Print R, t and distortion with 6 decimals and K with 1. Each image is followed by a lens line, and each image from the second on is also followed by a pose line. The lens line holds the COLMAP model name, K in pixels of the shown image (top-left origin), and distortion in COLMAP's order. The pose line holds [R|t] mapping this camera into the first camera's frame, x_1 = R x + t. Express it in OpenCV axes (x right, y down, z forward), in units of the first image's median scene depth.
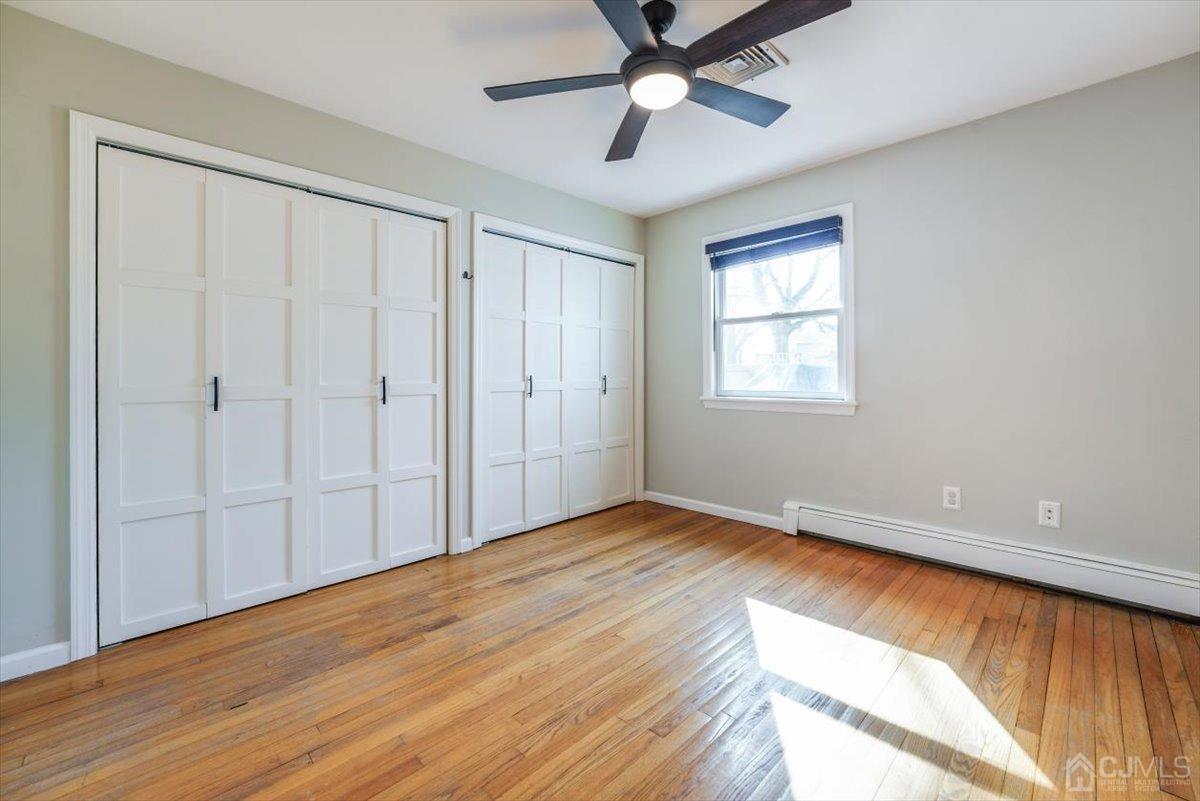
lens RADIAL K [[517.9, 0, 586.3], [0, 517.9, 376.4], [0, 0, 1]] dist [0.000827, 0.000107]
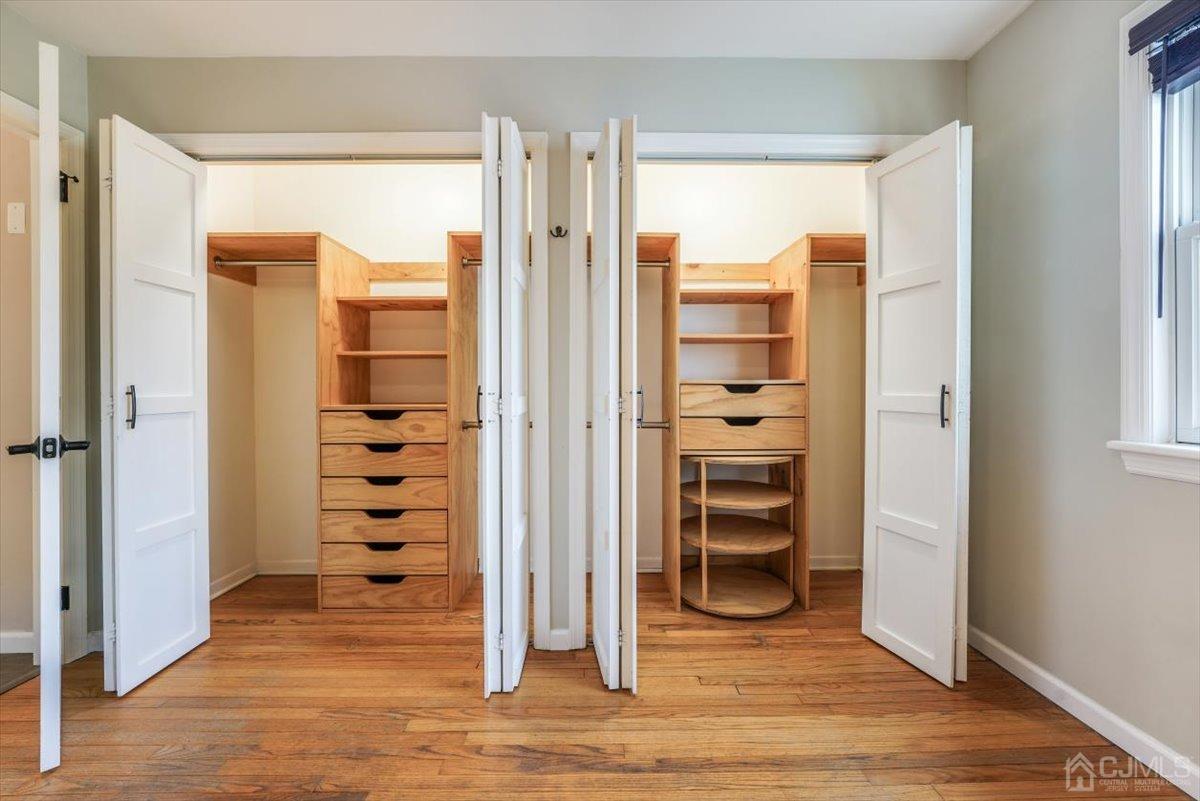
lens RADIAL K [[485.6, 0, 605.6], [0, 485.6, 390.6], [0, 0, 1]] dist [-0.007563, 0.000093]
pose [[0.723483, 0.007822, -0.690298, 0.242165], [-0.002402, 0.999958, 0.008813, 0.000349], [0.690338, -0.004718, 0.723472, 0.607732]]
